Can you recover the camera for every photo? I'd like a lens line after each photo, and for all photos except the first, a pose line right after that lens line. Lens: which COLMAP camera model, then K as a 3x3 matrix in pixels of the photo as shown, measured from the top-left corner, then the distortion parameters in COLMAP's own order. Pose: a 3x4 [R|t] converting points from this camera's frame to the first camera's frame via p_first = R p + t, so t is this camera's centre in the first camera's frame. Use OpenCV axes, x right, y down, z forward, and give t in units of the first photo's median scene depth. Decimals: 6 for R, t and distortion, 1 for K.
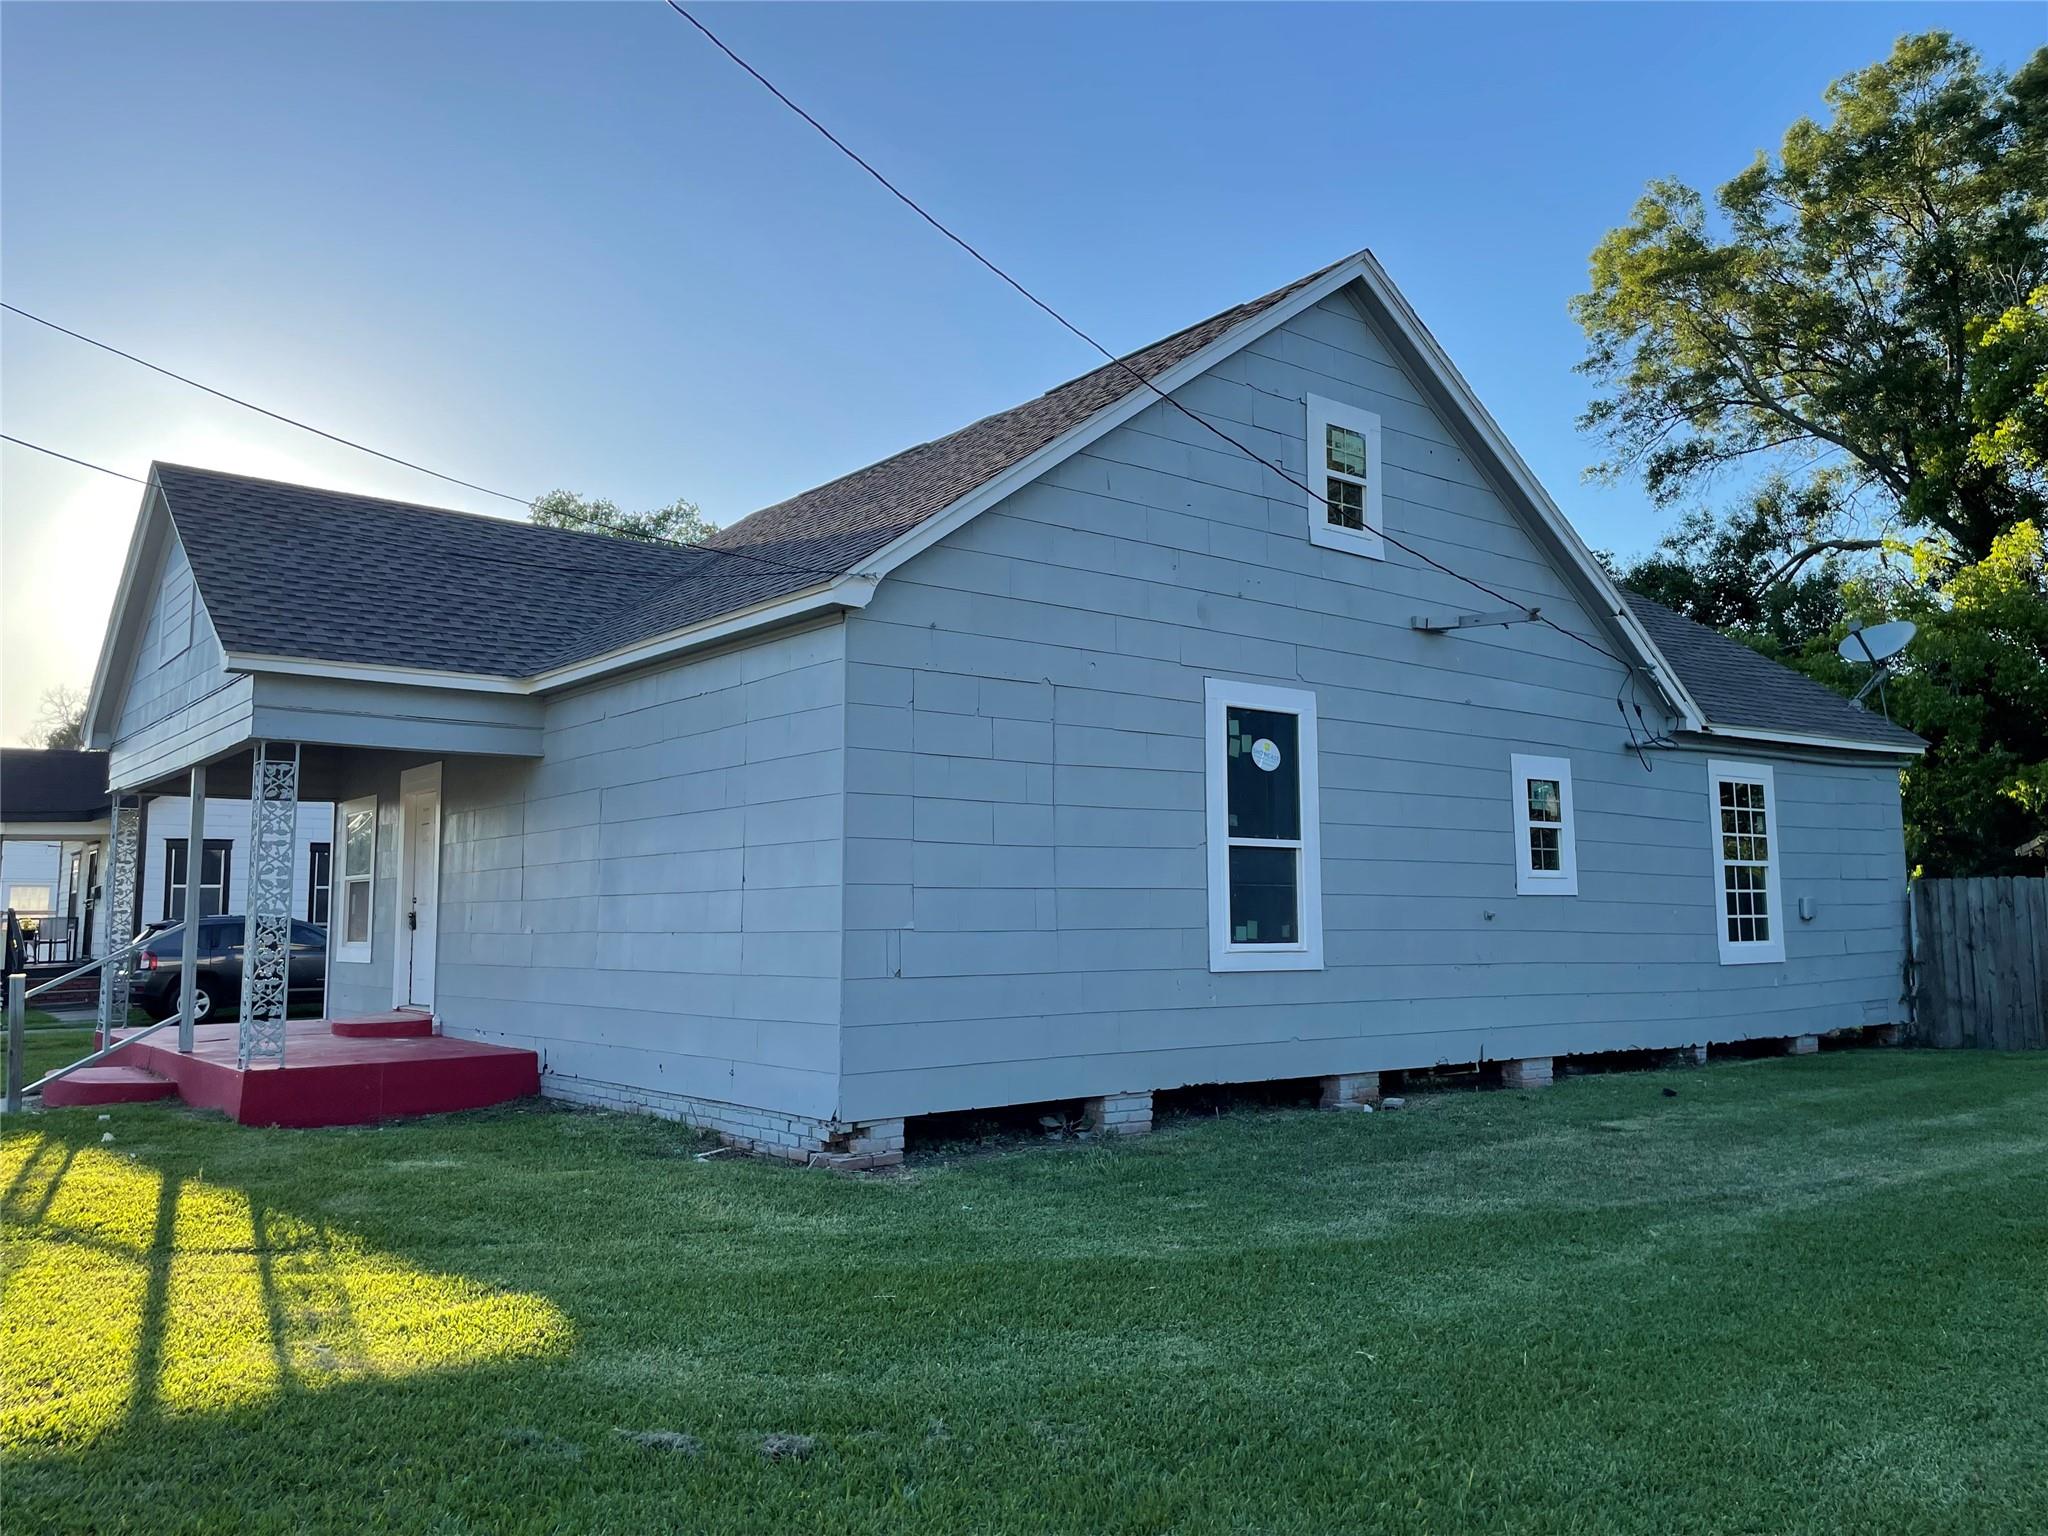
lens RADIAL K [[1525.0, 0, 1009.8], [0, 1525.0, 754.4], [0, 0, 1]] dist [0.087455, -0.133120]
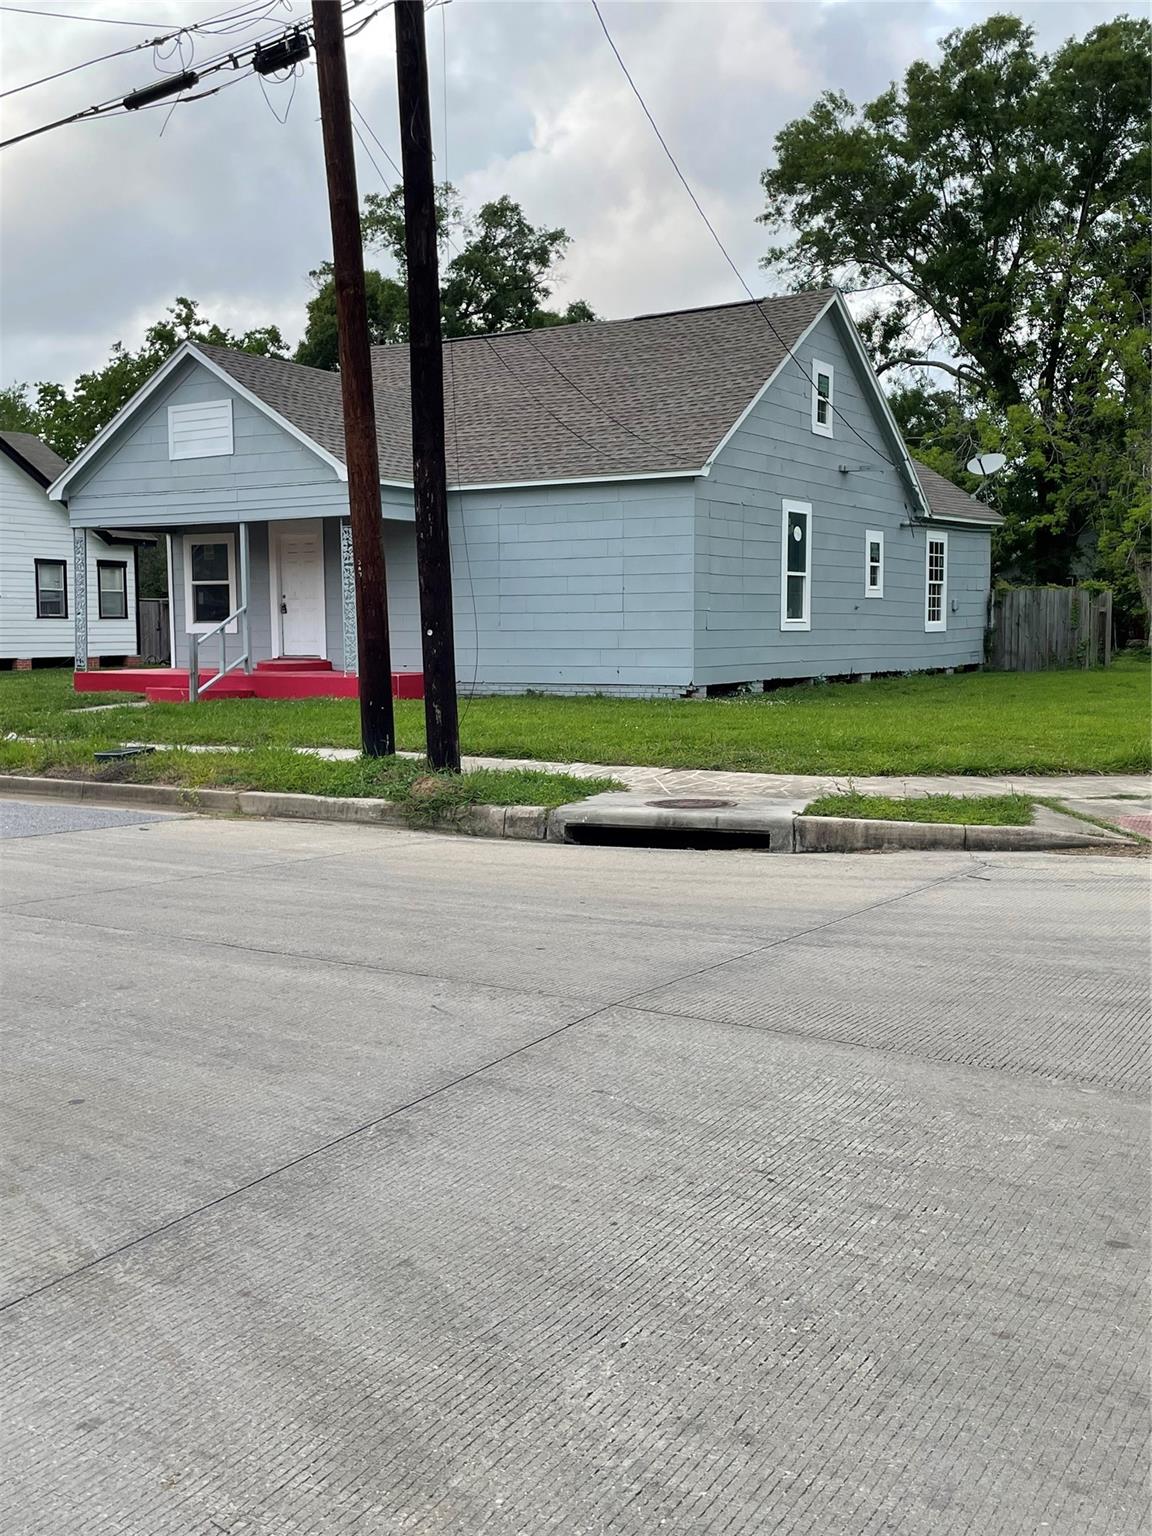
lens RADIAL K [[1513.3, 0, 576.0], [0, 1513.3, 768.0], [0, 0, 1]] dist [0.090138, -0.213603]
pose [[0.937777, -0.032529, 0.345710, -0.764399], [-0.037051, 0.980545, 0.192767, -0.066725], [-0.345255, -0.193581, 0.918328, -0.825476]]
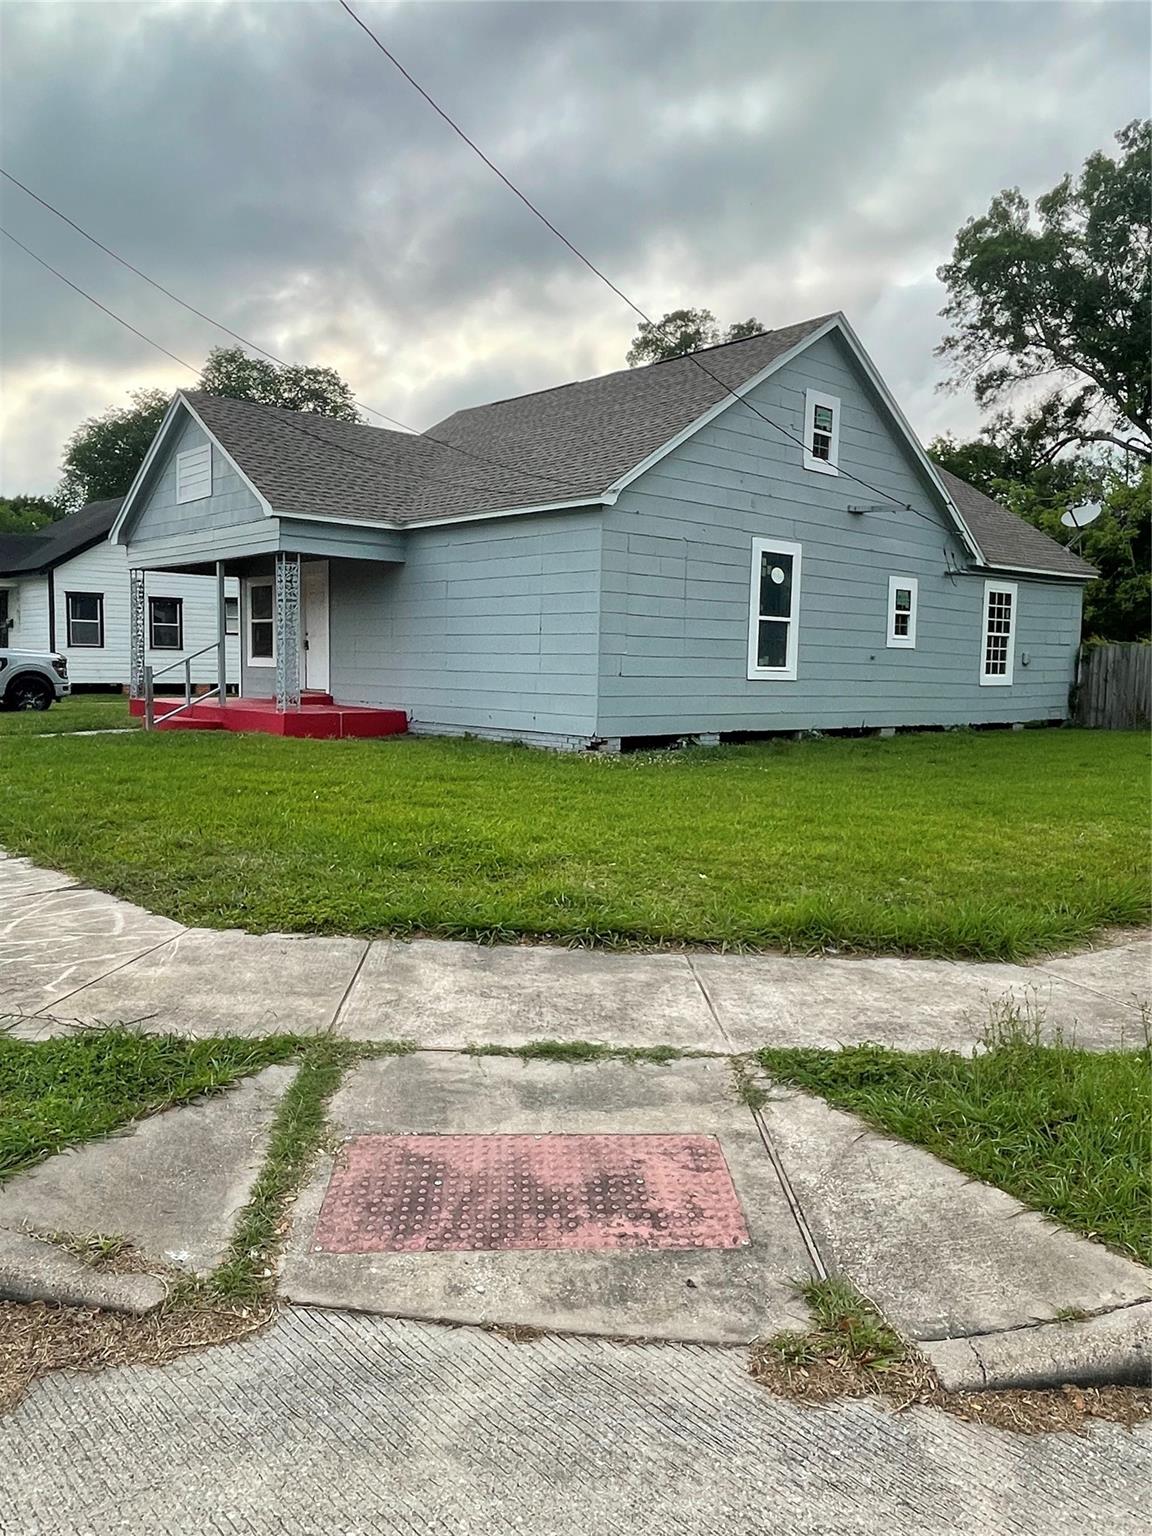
lens RADIAL K [[1090.4, 0, 604.6], [0, 1090.4, 767.2], [0, 0, 1]] dist [0.003055, 0.002133]
pose [[0.995992, 0.017913, 0.087633, -0.158674], [-0.035234, 0.979098, 0.200315, -0.027688], [-0.082213, -0.202600, 0.975804, -0.392115]]
